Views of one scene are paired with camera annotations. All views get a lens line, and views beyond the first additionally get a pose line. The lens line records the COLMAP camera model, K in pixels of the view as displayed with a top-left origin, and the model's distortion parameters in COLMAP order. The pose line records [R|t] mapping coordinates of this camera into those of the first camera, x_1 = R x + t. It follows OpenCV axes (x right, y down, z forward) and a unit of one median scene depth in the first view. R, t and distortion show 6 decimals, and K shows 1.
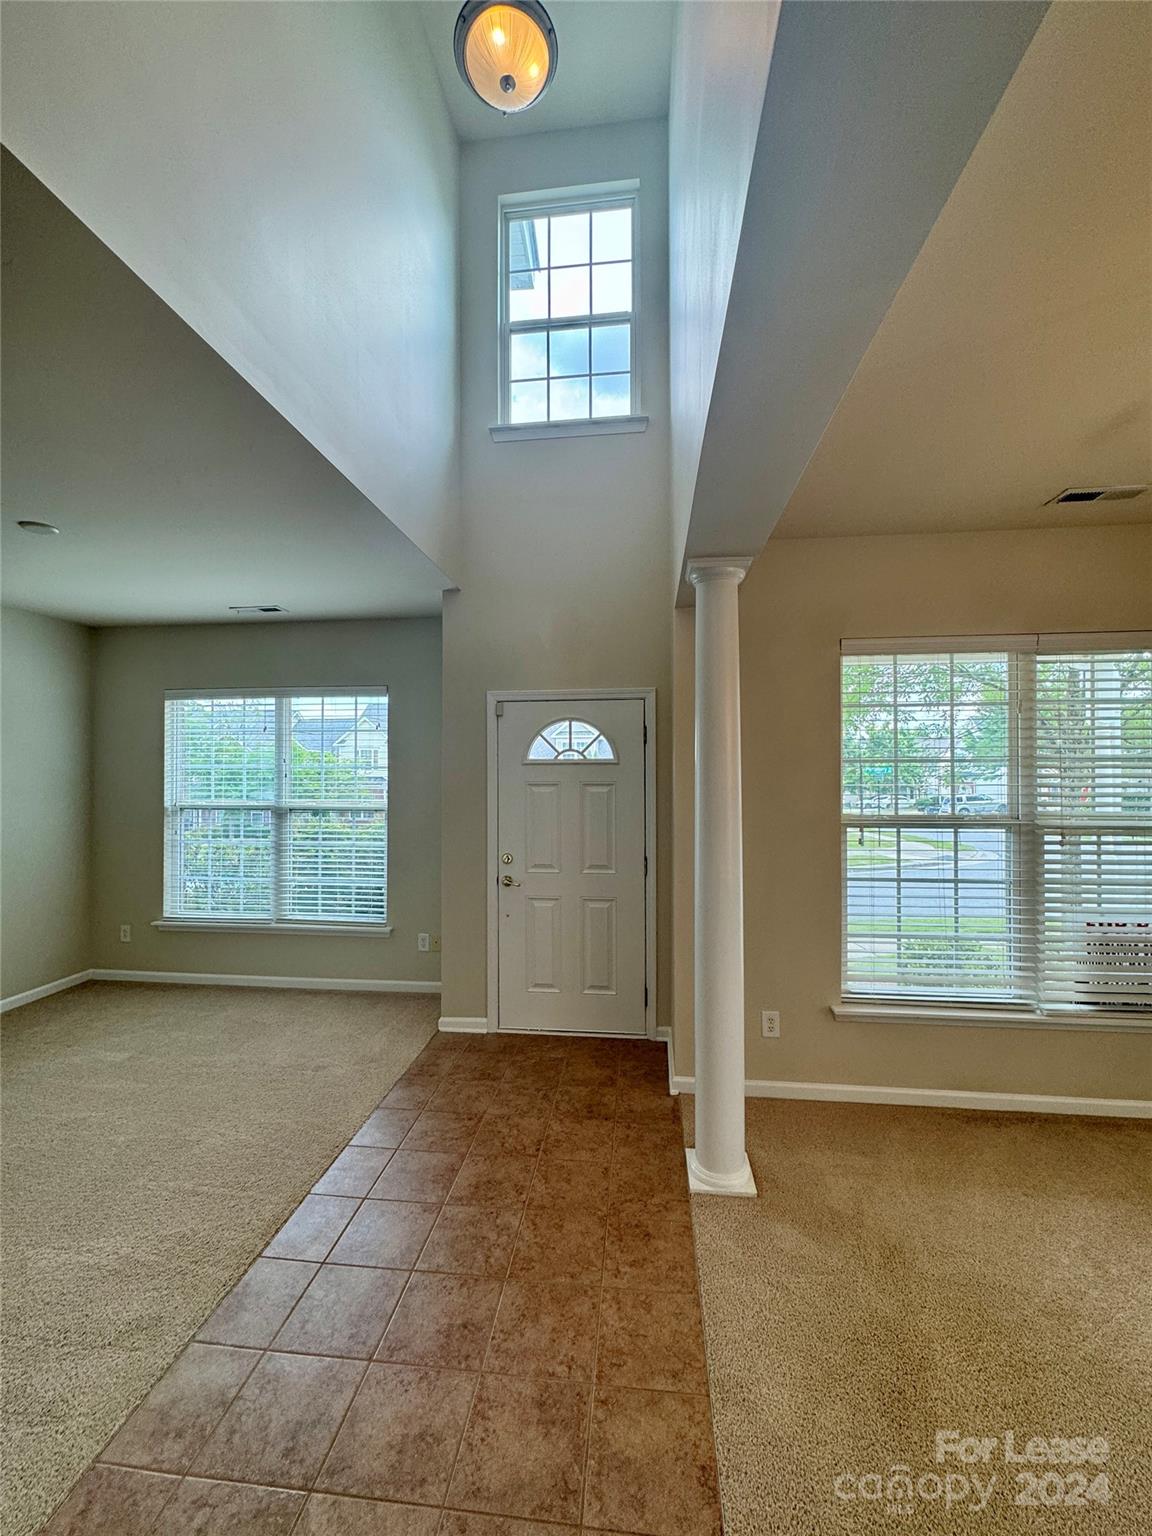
lens RADIAL K [[615.8, 0, 574.8], [0, 615.8, 765.5], [0, 0, 1]] dist [0.000166, 0.000432]
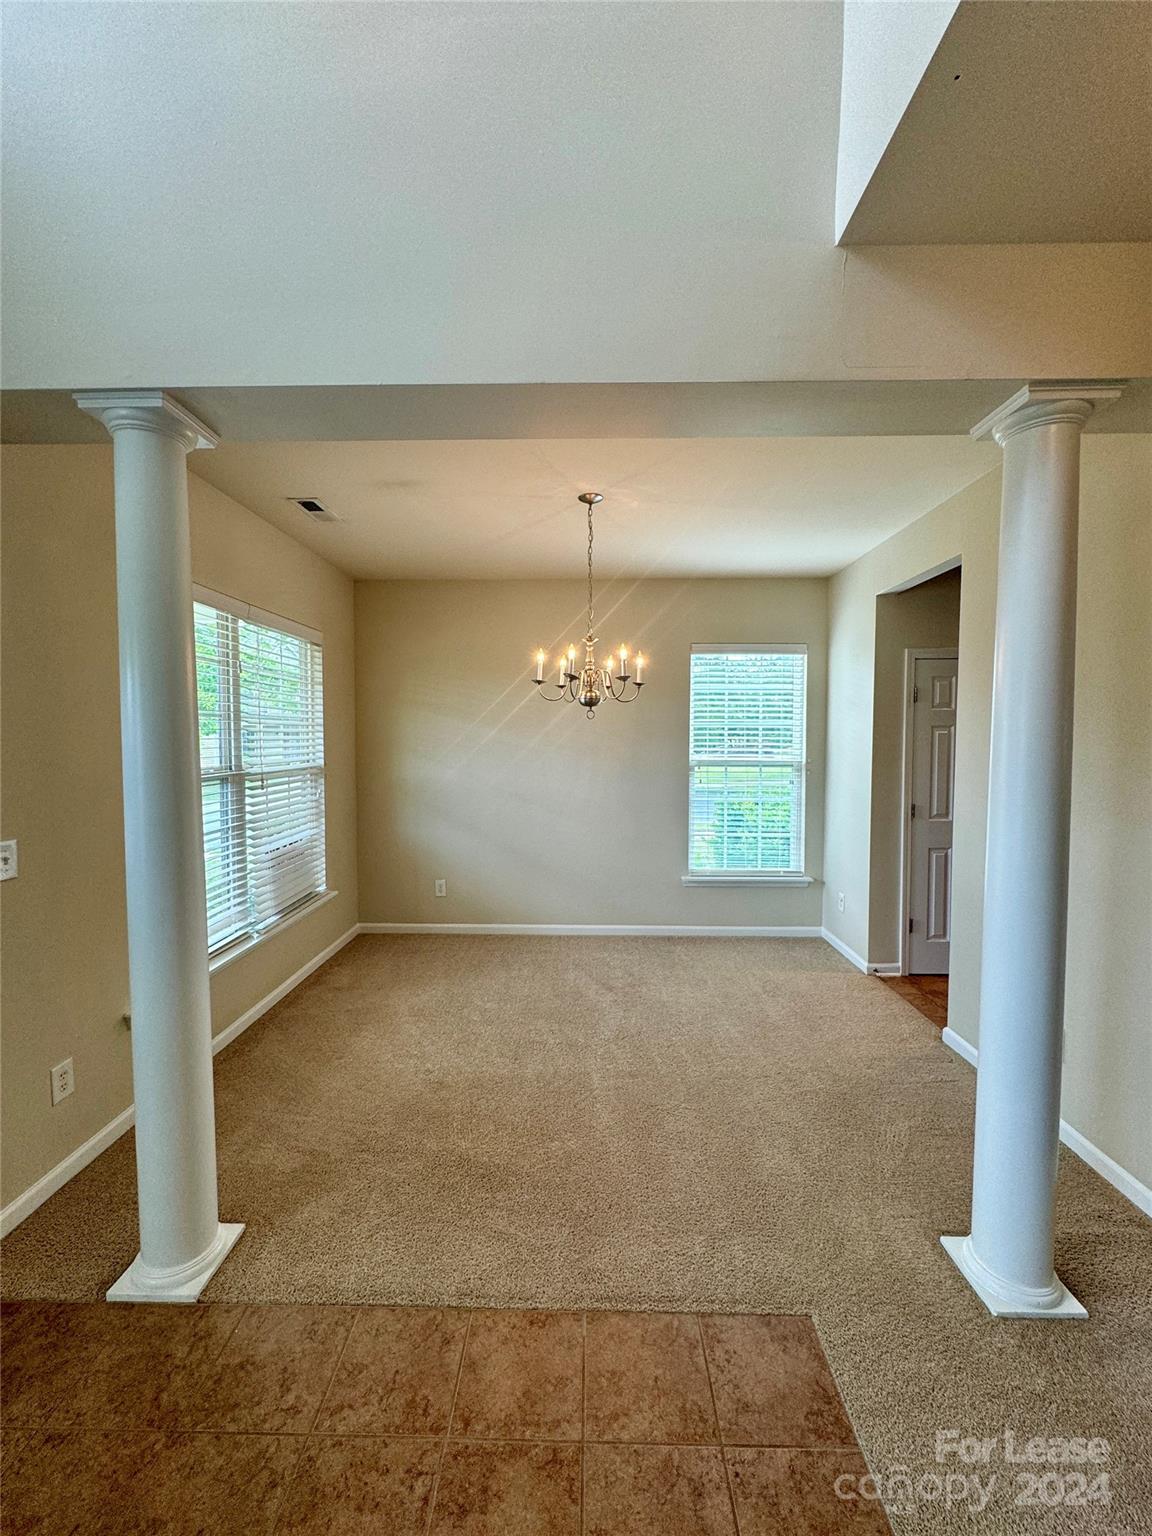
lens RADIAL K [[615.8, 0, 574.8], [0, 615.8, 770.4], [0, 0, 1]] dist [0.000166, 0.000432]
pose [[-0.094248, -0.053343, 0.994119, -0.615518], [-0.011665, 0.998554, 0.052475, 0.033161], [-0.995480, -0.006651, -0.094734, 0.717502]]
